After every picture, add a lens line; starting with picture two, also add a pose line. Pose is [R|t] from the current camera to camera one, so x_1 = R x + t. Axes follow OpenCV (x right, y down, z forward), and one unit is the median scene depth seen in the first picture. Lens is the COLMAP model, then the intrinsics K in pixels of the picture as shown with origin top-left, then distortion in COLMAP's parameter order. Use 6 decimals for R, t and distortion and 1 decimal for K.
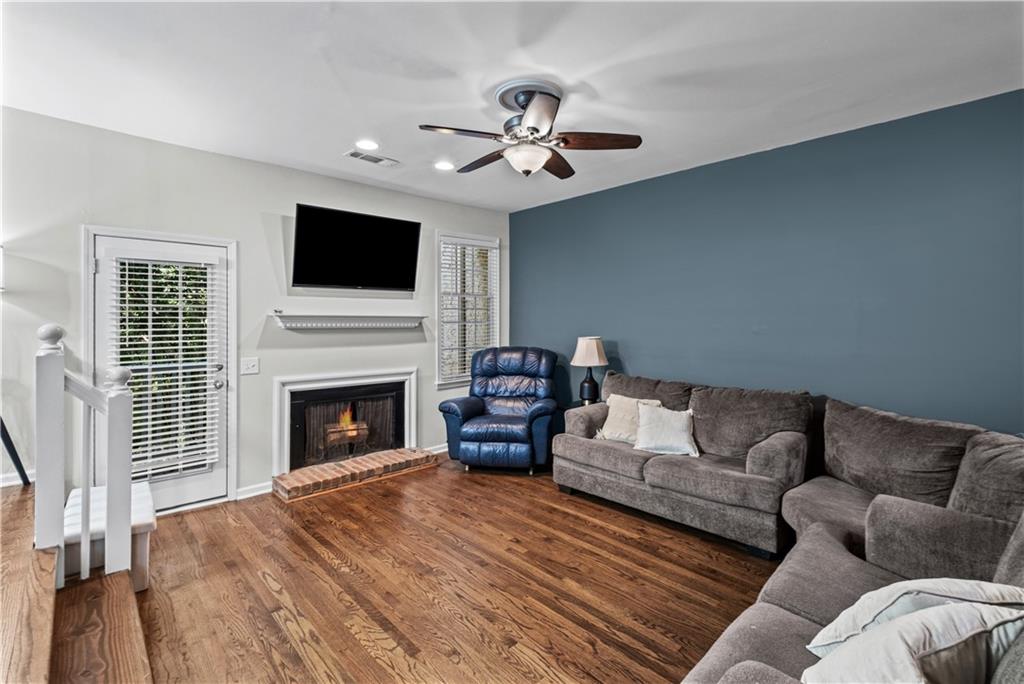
lens RADIAL K [[466.3, 0, 494.5], [0, 466.3, 322.3], [0, 0, 1]] dist [0.006361, -0.000413]
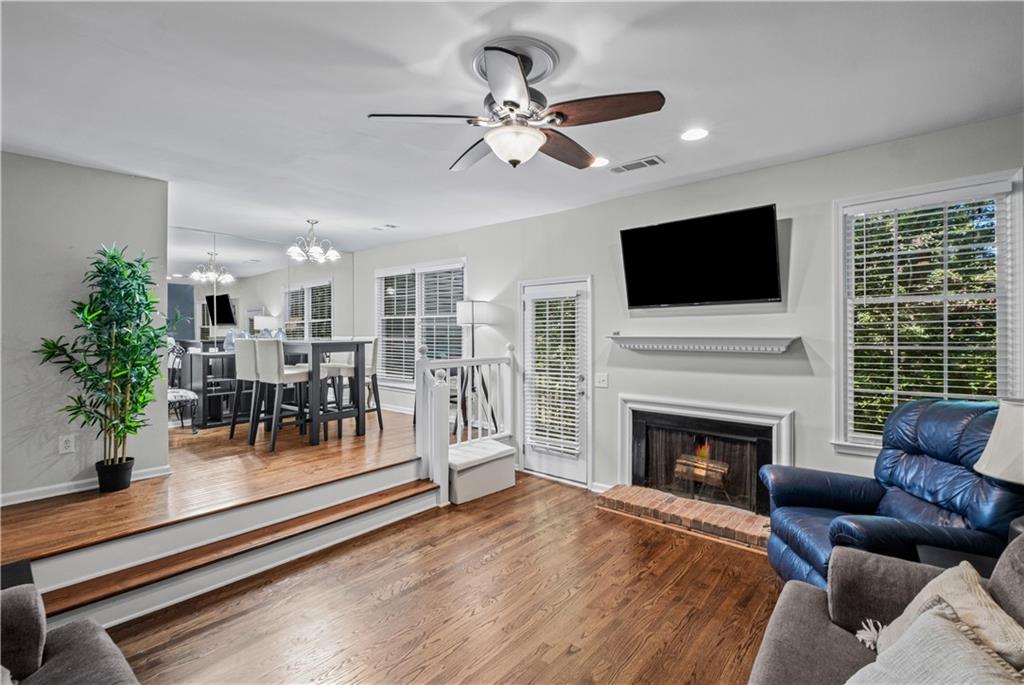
lens RADIAL K [[466.3, 0, 507.0], [0, 466.3, 332.0], [0, 0, 1]] dist [0.006361, -0.000413]
pose [[0.124533, 0.002581, -0.992212, 0.654069], [0.004377, 0.999985, 0.003150, -0.034182], [0.992206, -0.004735, 0.124519, 0.687204]]
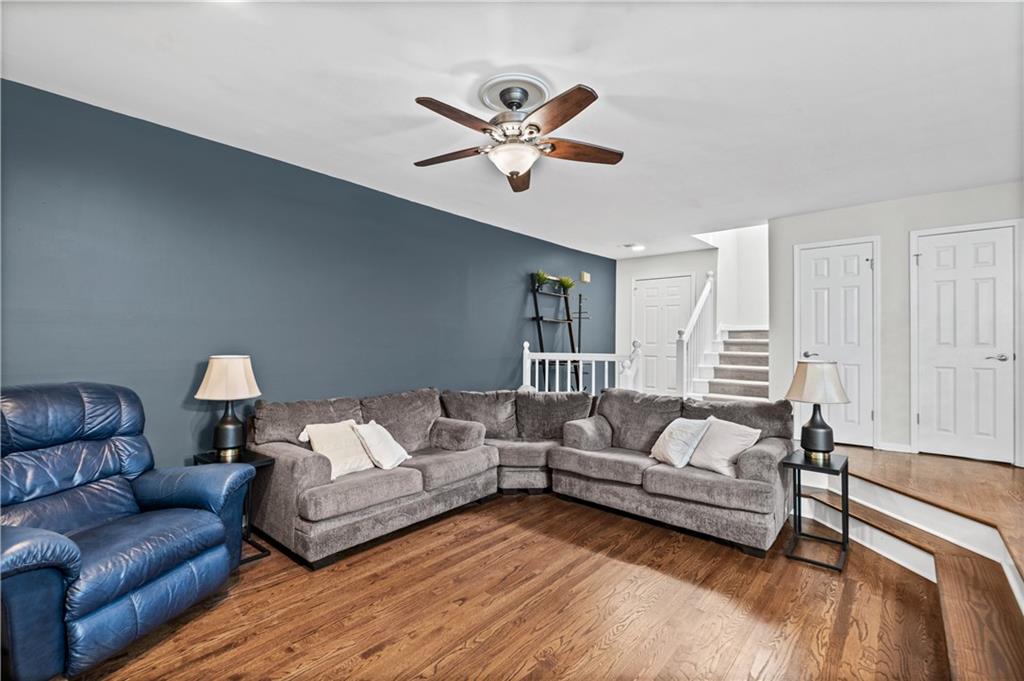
lens RADIAL K [[461.0, 0, 509.4], [0, 461.0, 341.5], [0, 0, 1]] dist [0.007232, -0.002667]
pose [[-0.126456, 0.001080, 0.991972, -0.654969], [-0.005185, 0.999985, -0.001749, 0.011503], [-0.991959, -0.005365, -0.126449, 0.868662]]
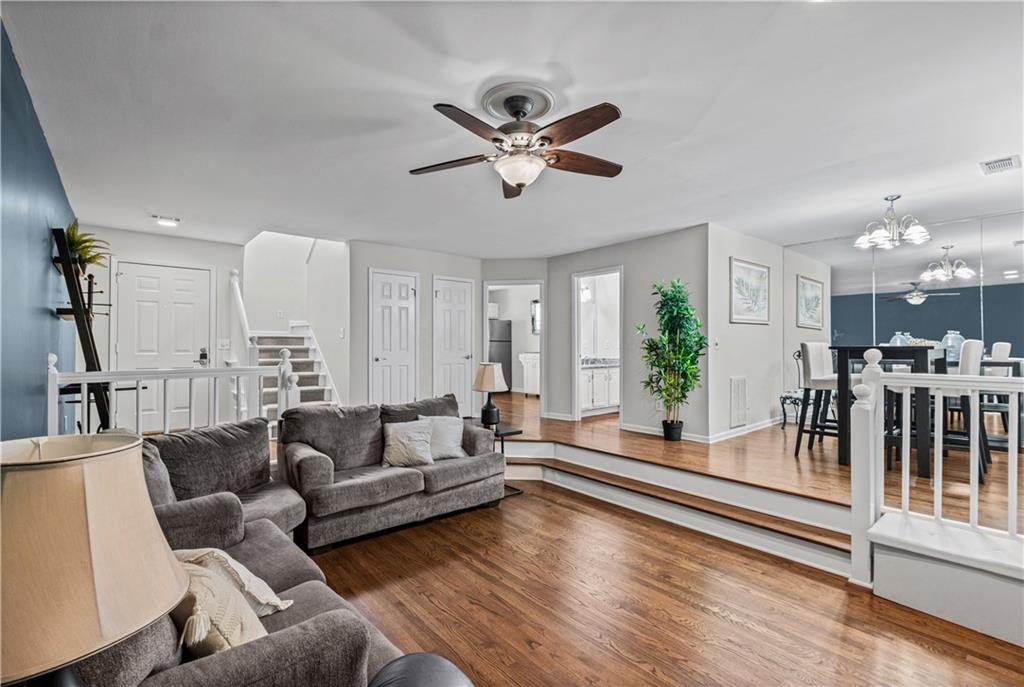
lens RADIAL K [[466.3, 0, 512.5], [0, 466.3, 344.9], [0, 0, 1]] dist [0.006361, -0.000413]
pose [[-0.999795, 0.000319, 0.020225, 0.053125], [0.000264, 0.999996, -0.002745, -0.003674], [-0.020225, -0.002739, -0.999792, 1.484046]]
